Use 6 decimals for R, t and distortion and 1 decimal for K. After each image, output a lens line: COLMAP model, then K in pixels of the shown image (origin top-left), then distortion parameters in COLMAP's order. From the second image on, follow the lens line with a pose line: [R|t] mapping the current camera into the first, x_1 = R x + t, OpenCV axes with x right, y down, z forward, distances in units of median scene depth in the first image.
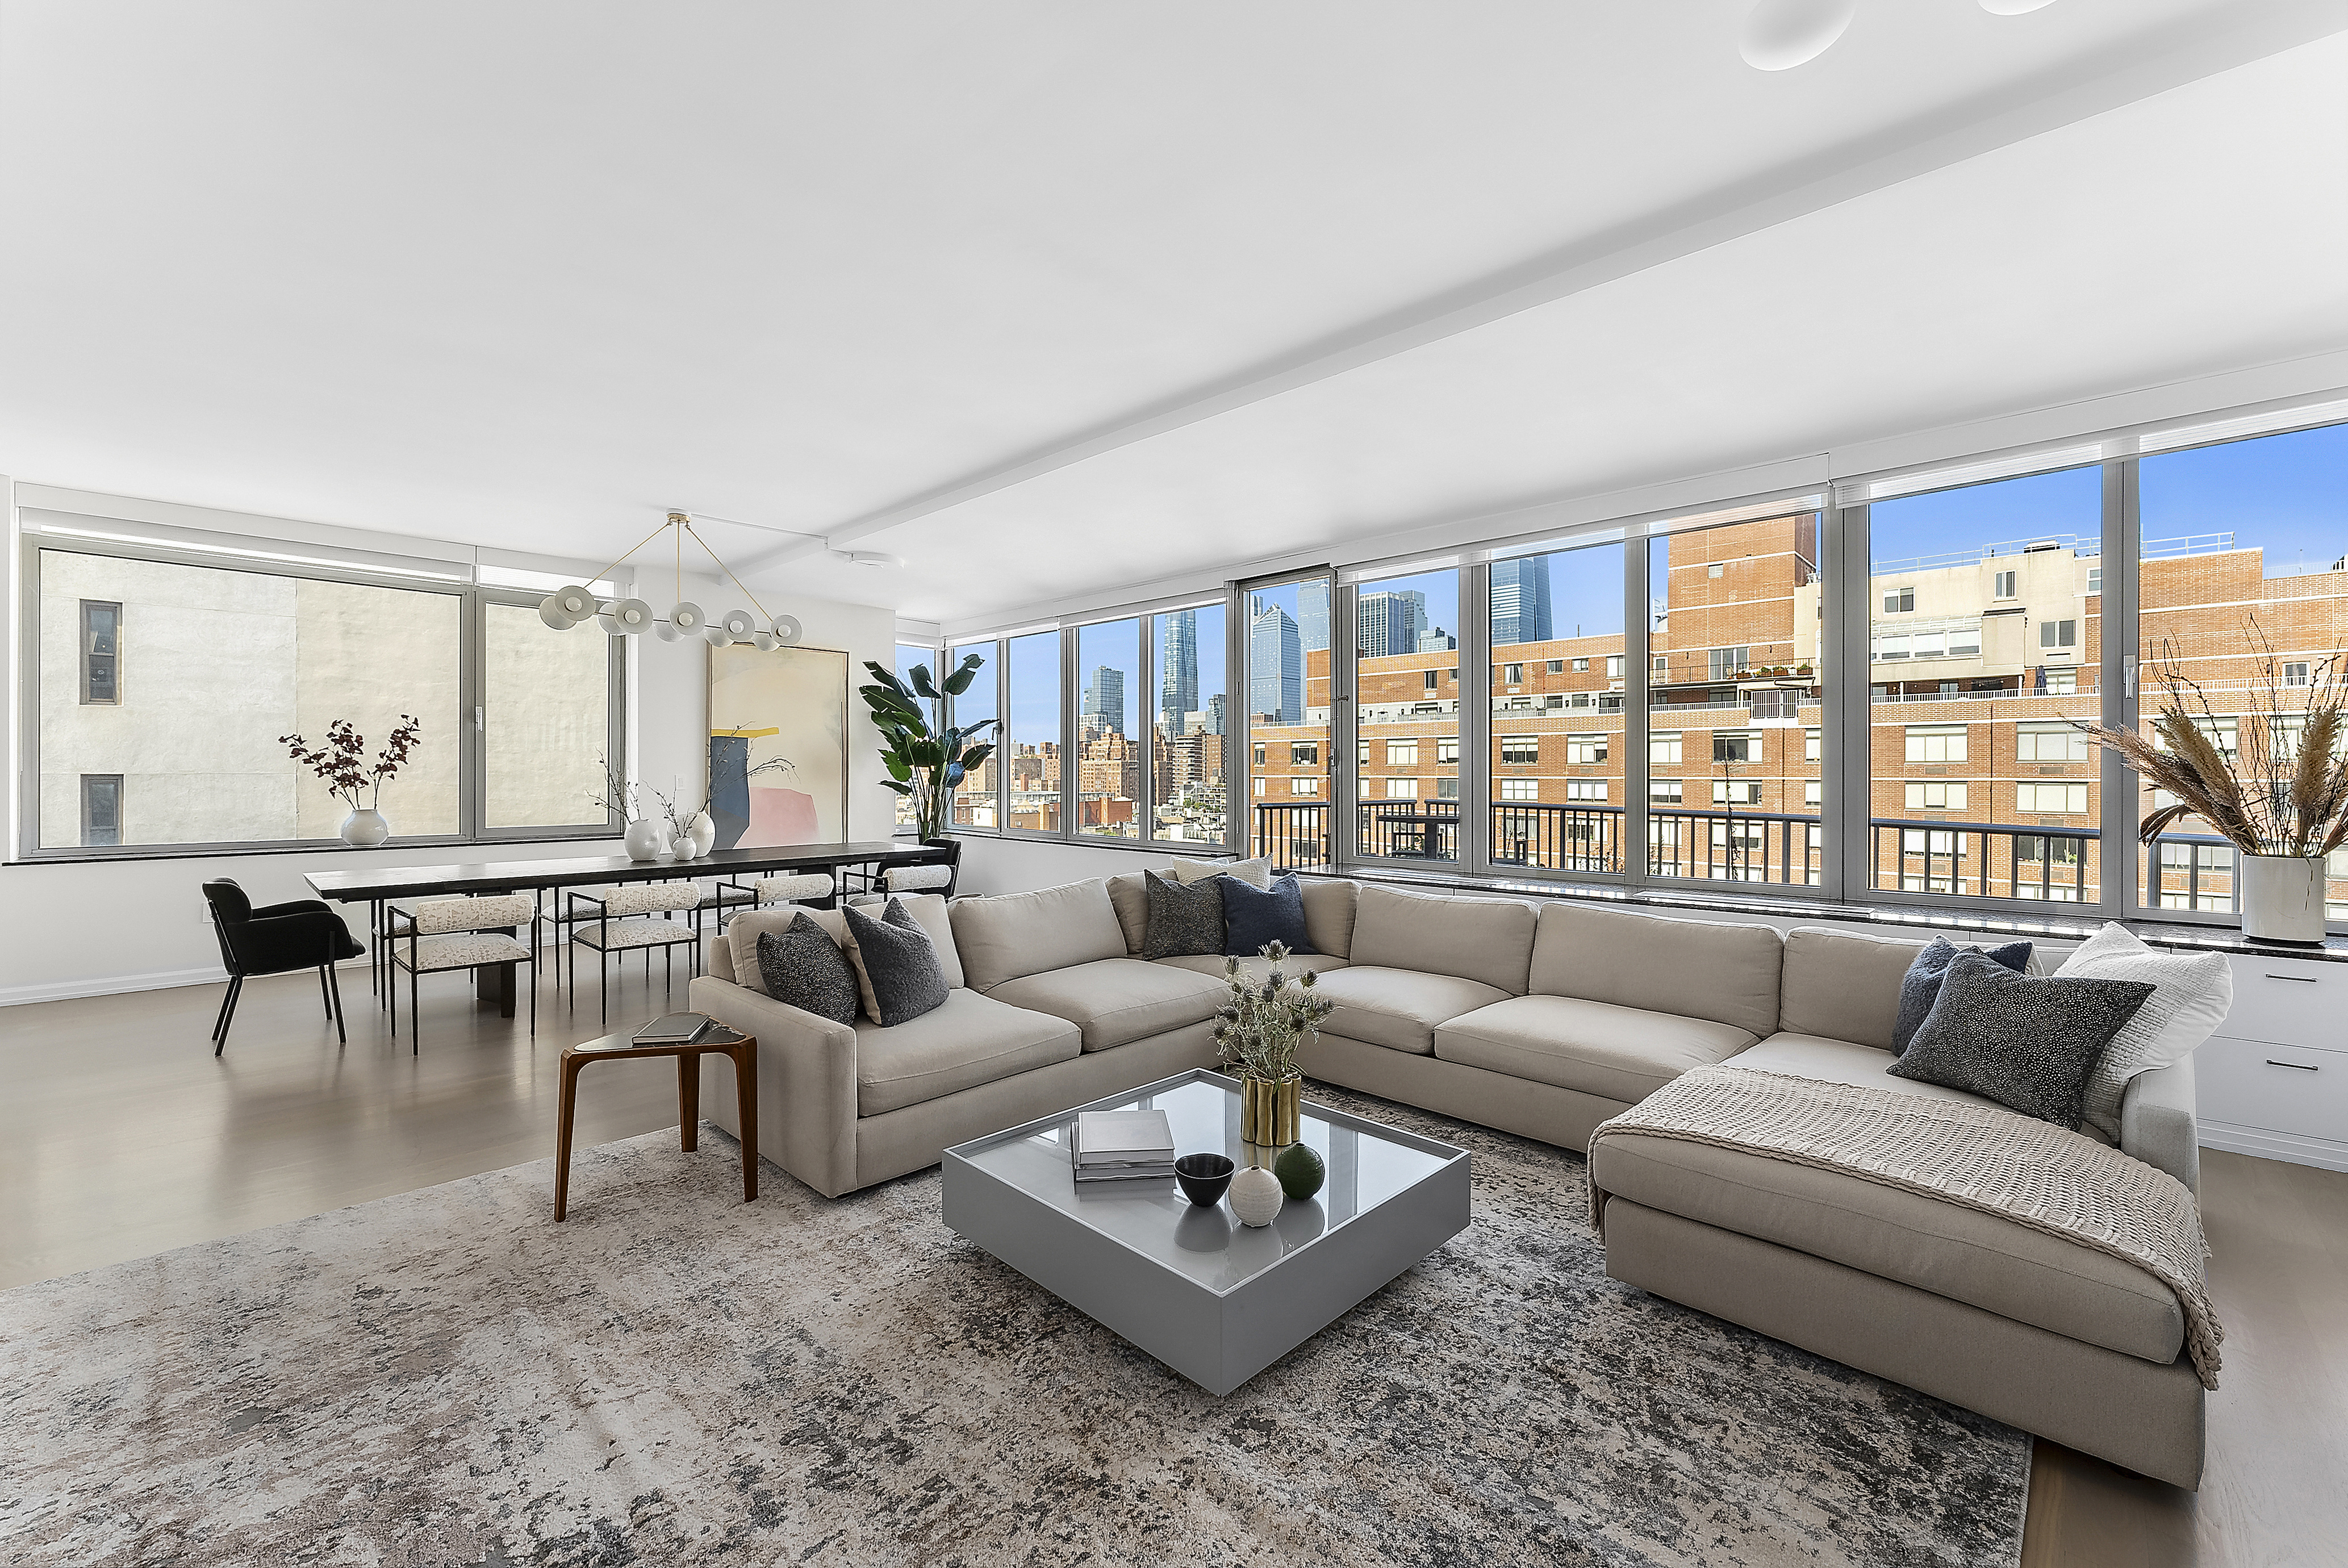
lens RADIAL K [[953.6, 0, 1174.0], [0, 953.6, 784.0], [0, 0, 1]] dist [-0.007837, 0.000010]
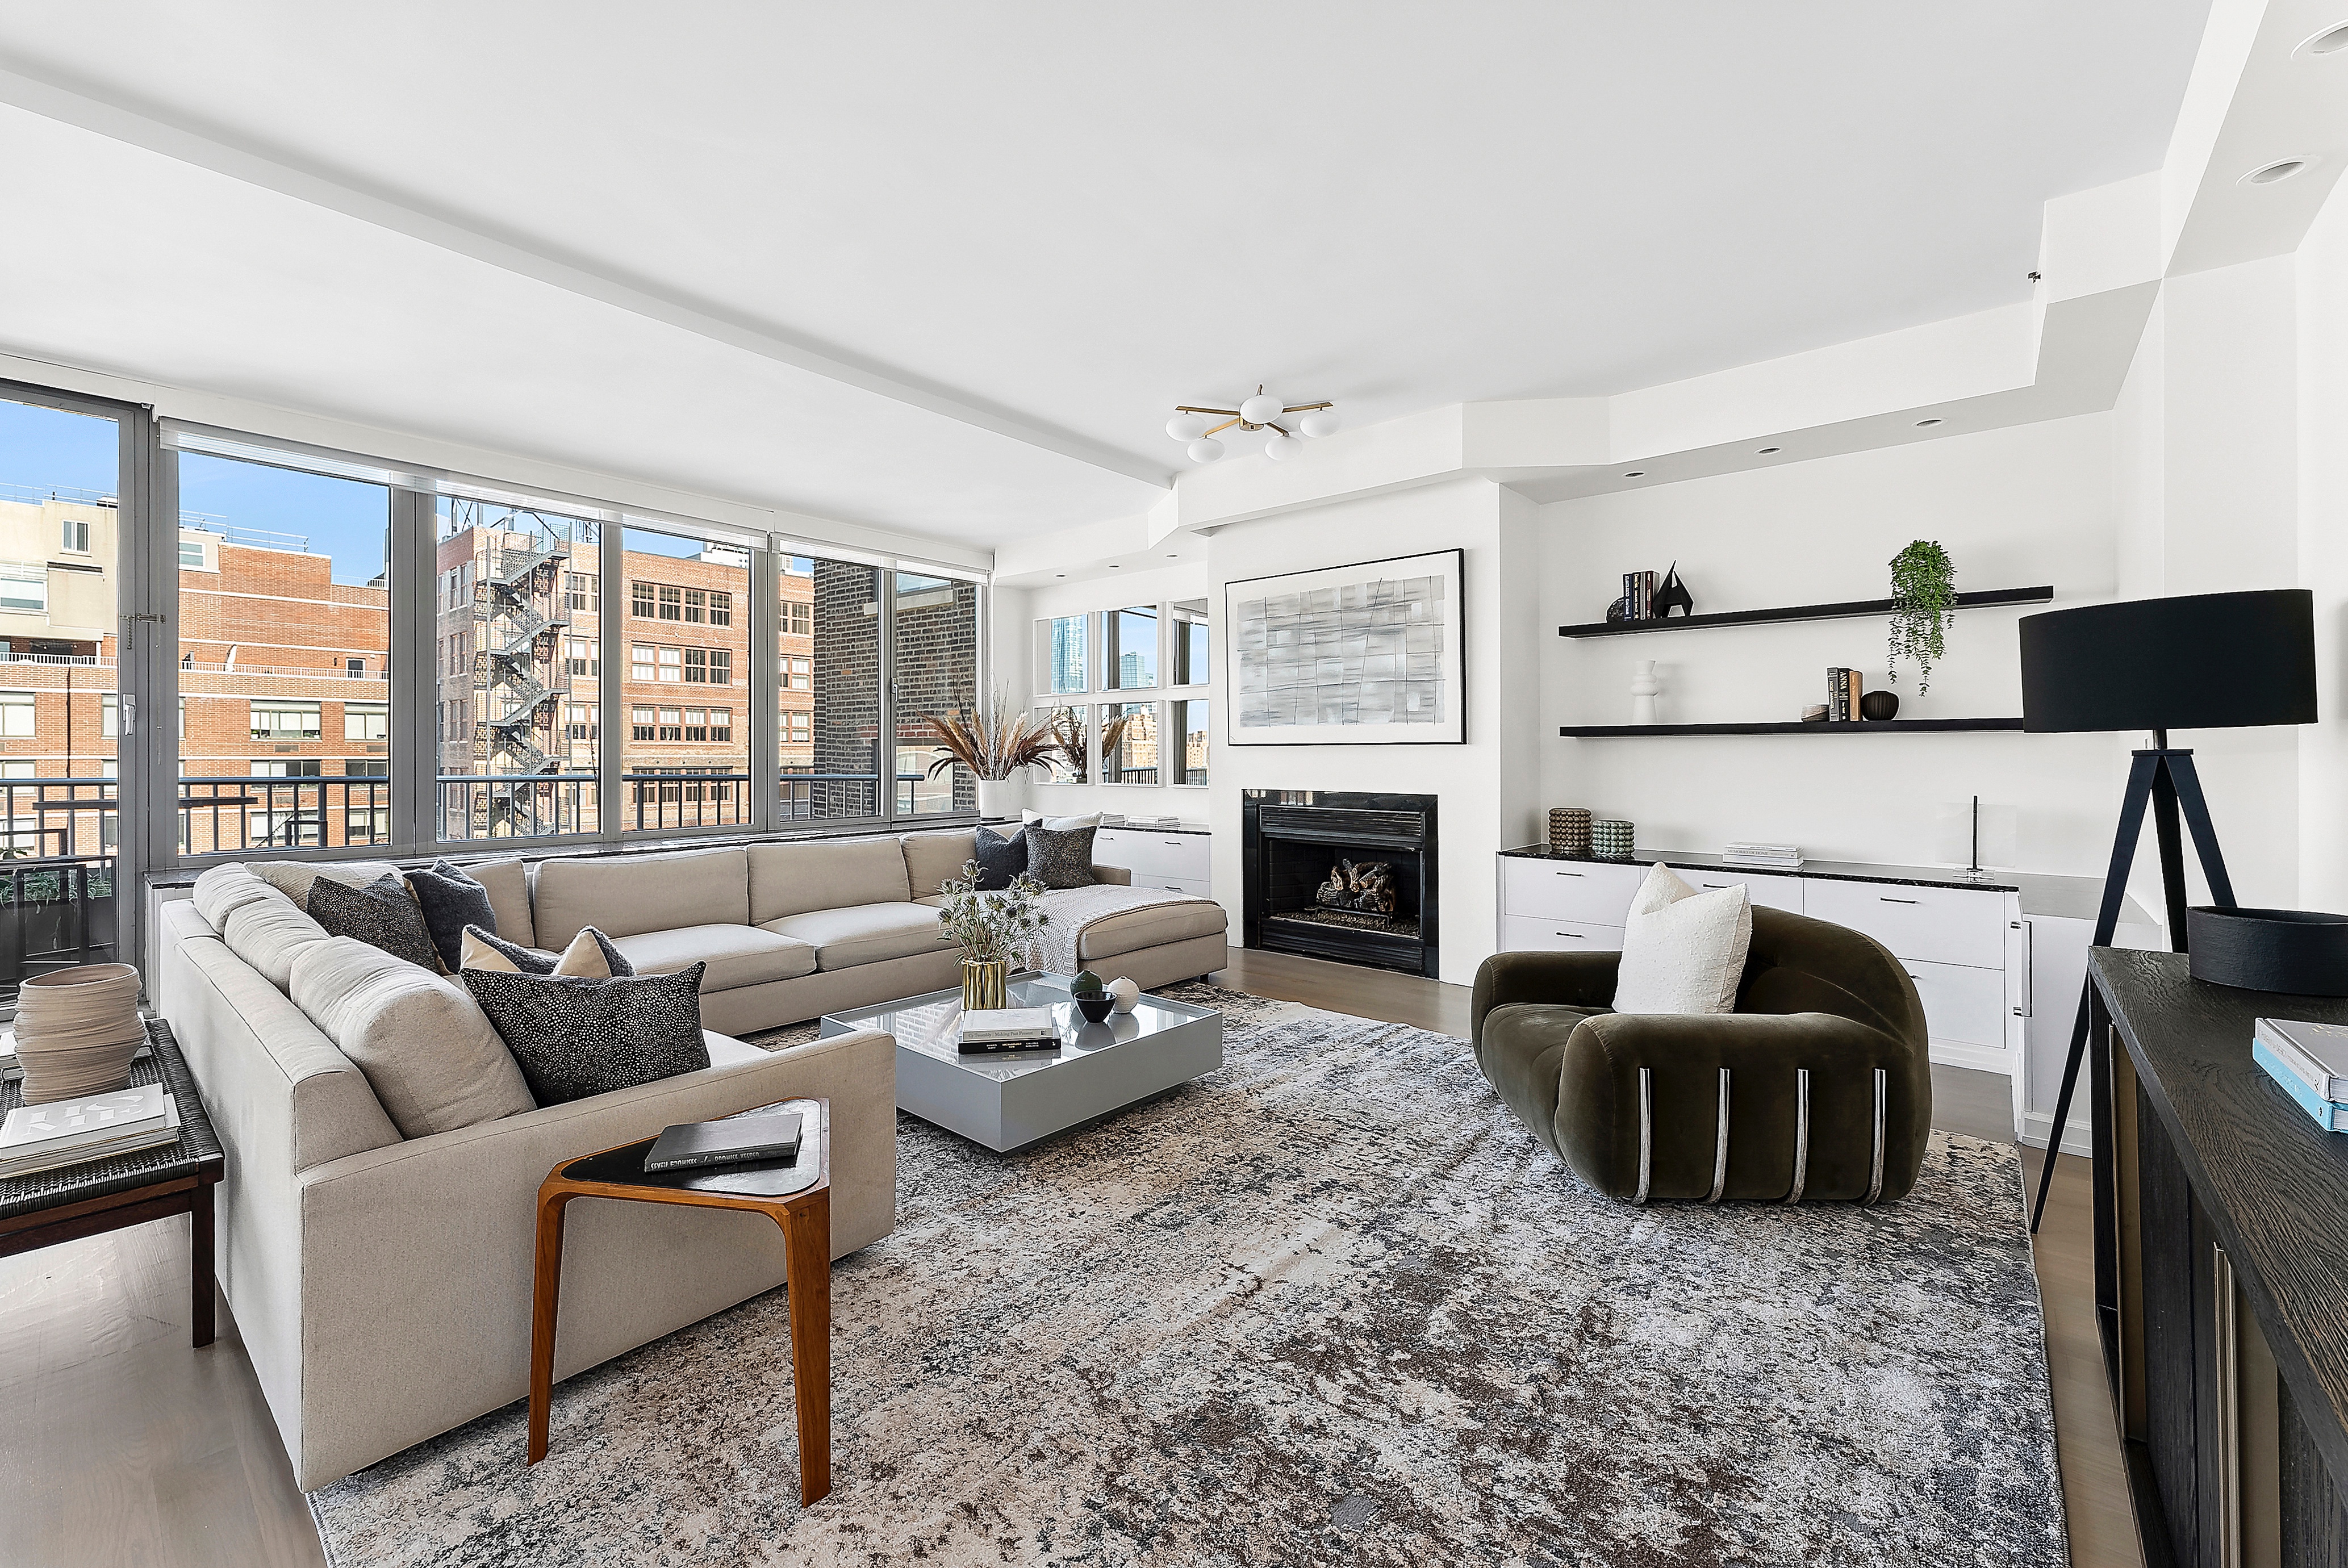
lens RADIAL K [[953.6, 0, 1165.6], [0, 953.6, 753.9], [0, 0, 1]] dist [-0.000343, -0.000067]
pose [[-0.061086, 0.000405, 0.998132, -0.165884], [0.009767, 0.999952, 0.000192, 0.003132], [-0.998085, 0.009761, -0.061087, 0.112095]]
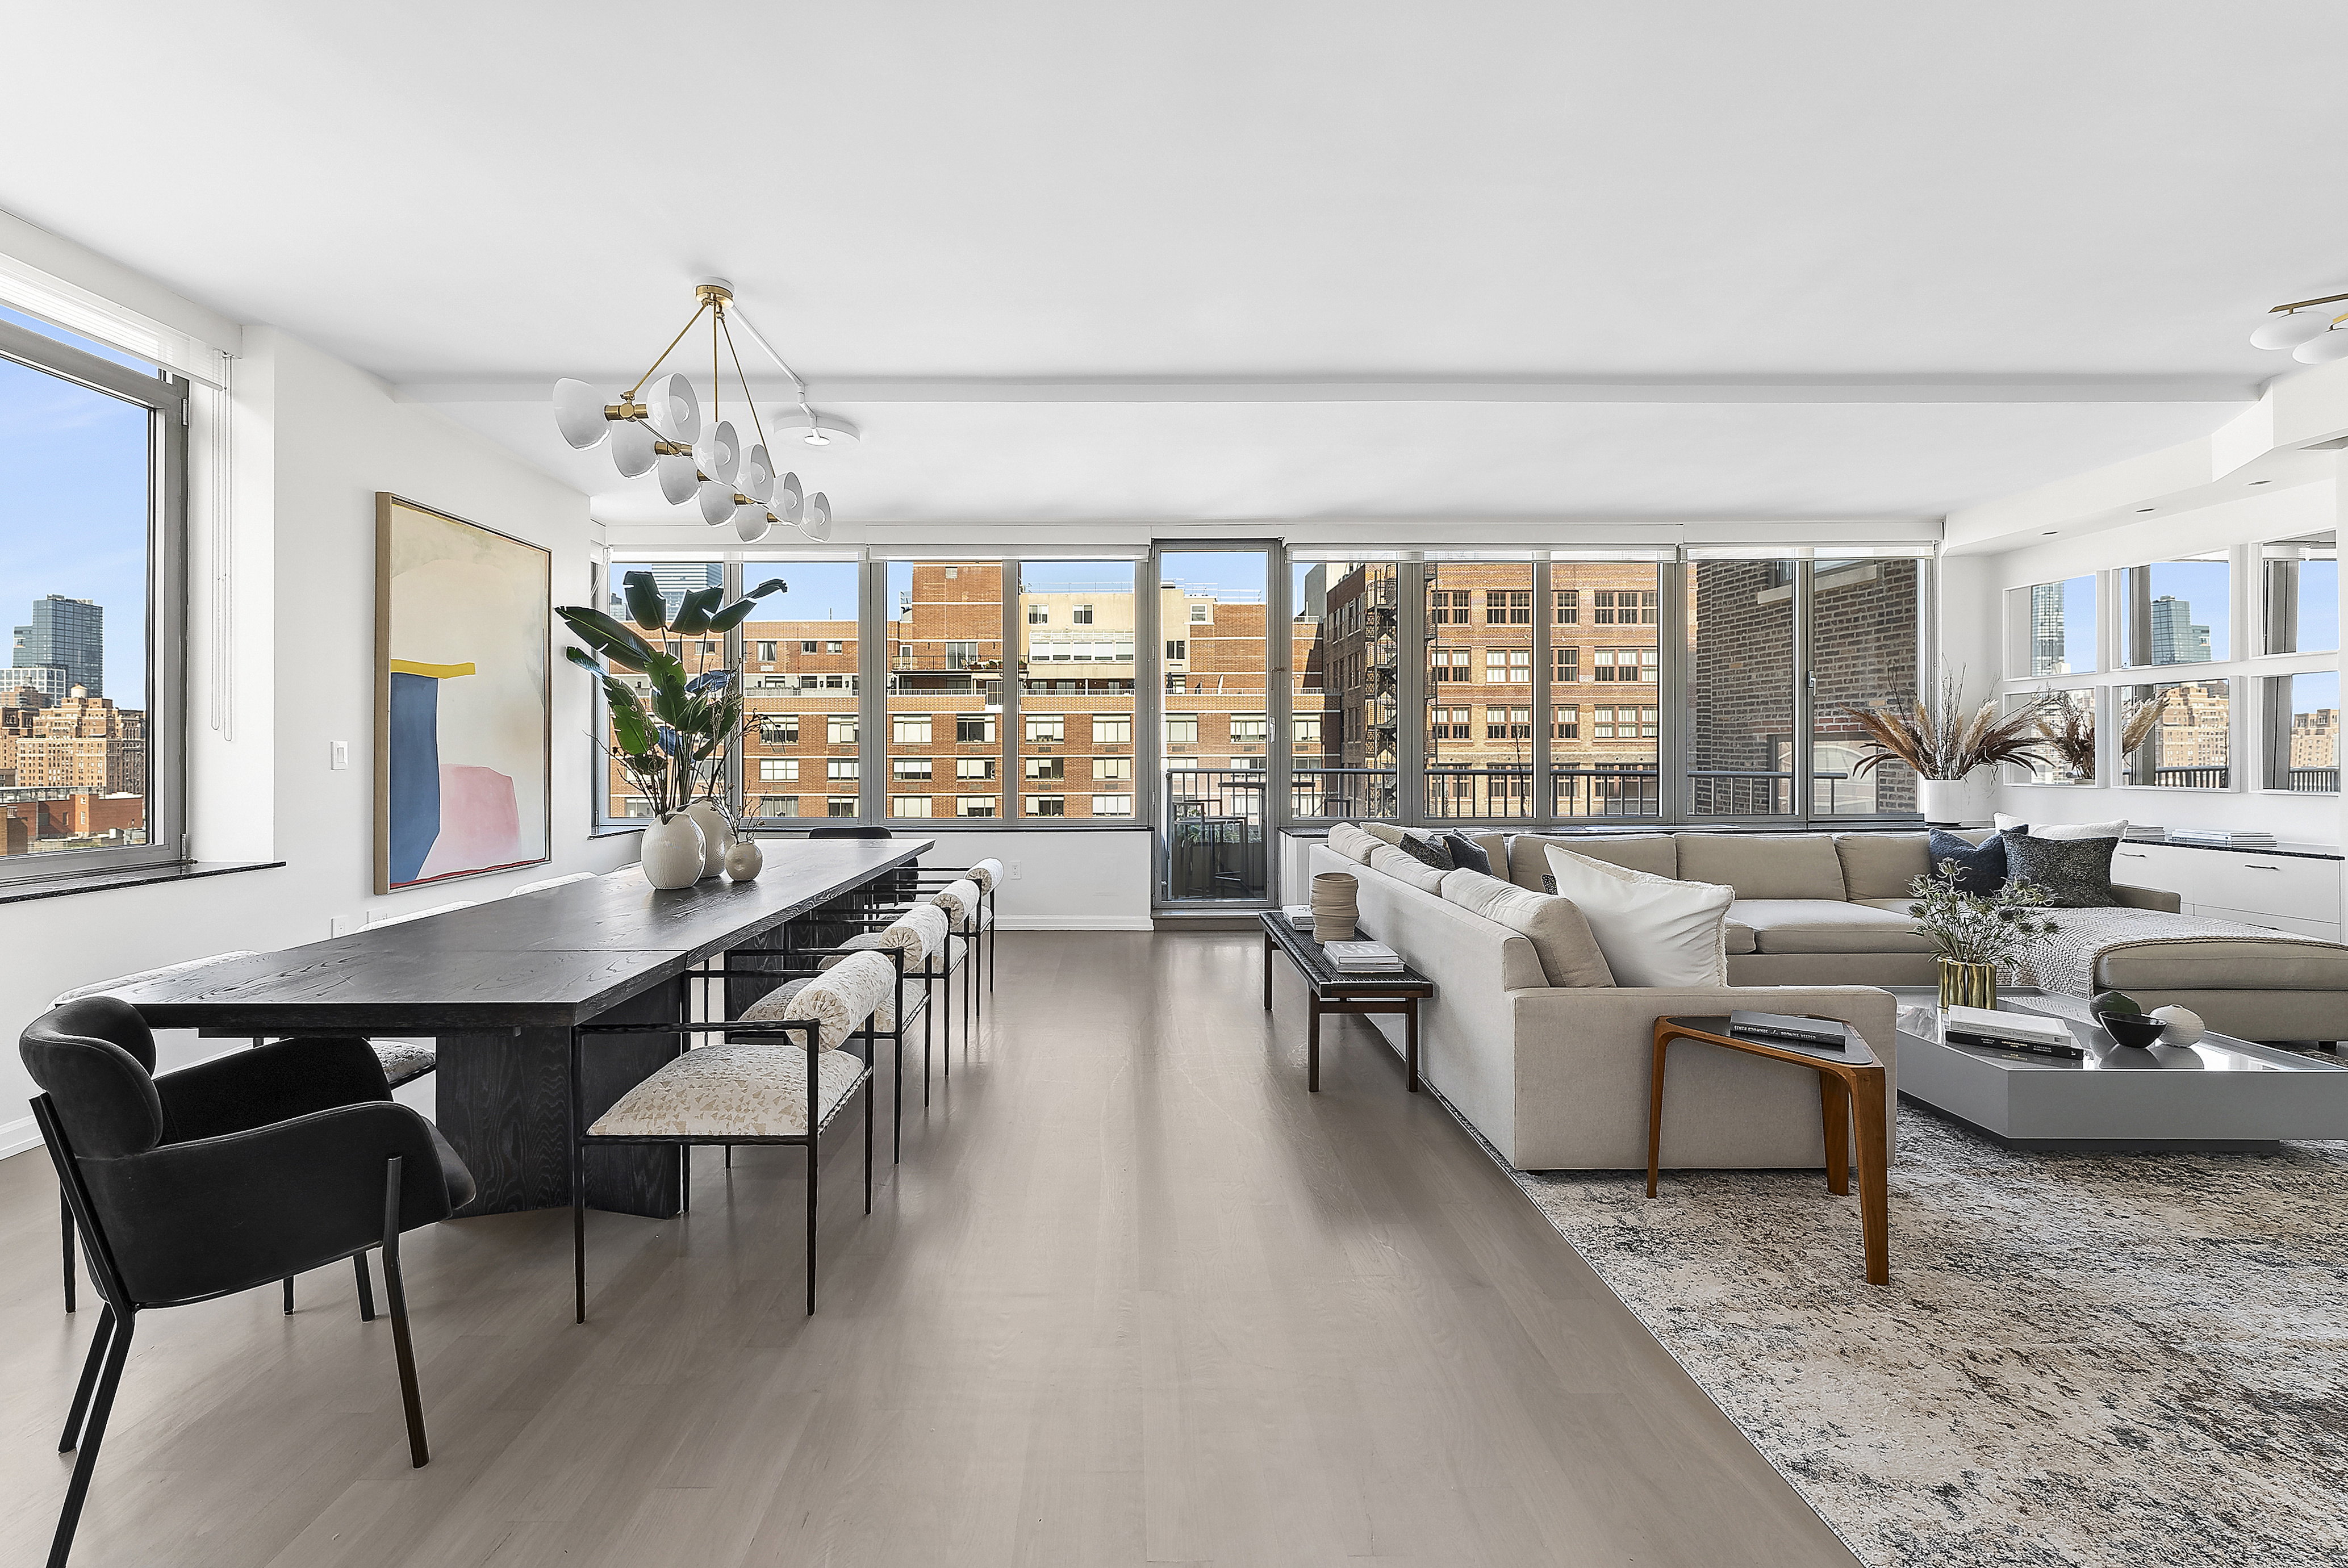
lens RADIAL K [[960.7, 0, 1132.9], [0, 960.7, 757.9], [0, 0, 1]] dist [0.001155, 0.000341]
pose [[0.712839, -0.007723, 0.701285, -0.218549], [0.013110, 0.999911, -0.002314, 0.002440], [-0.701205, 0.010843, 0.712877, 0.116508]]
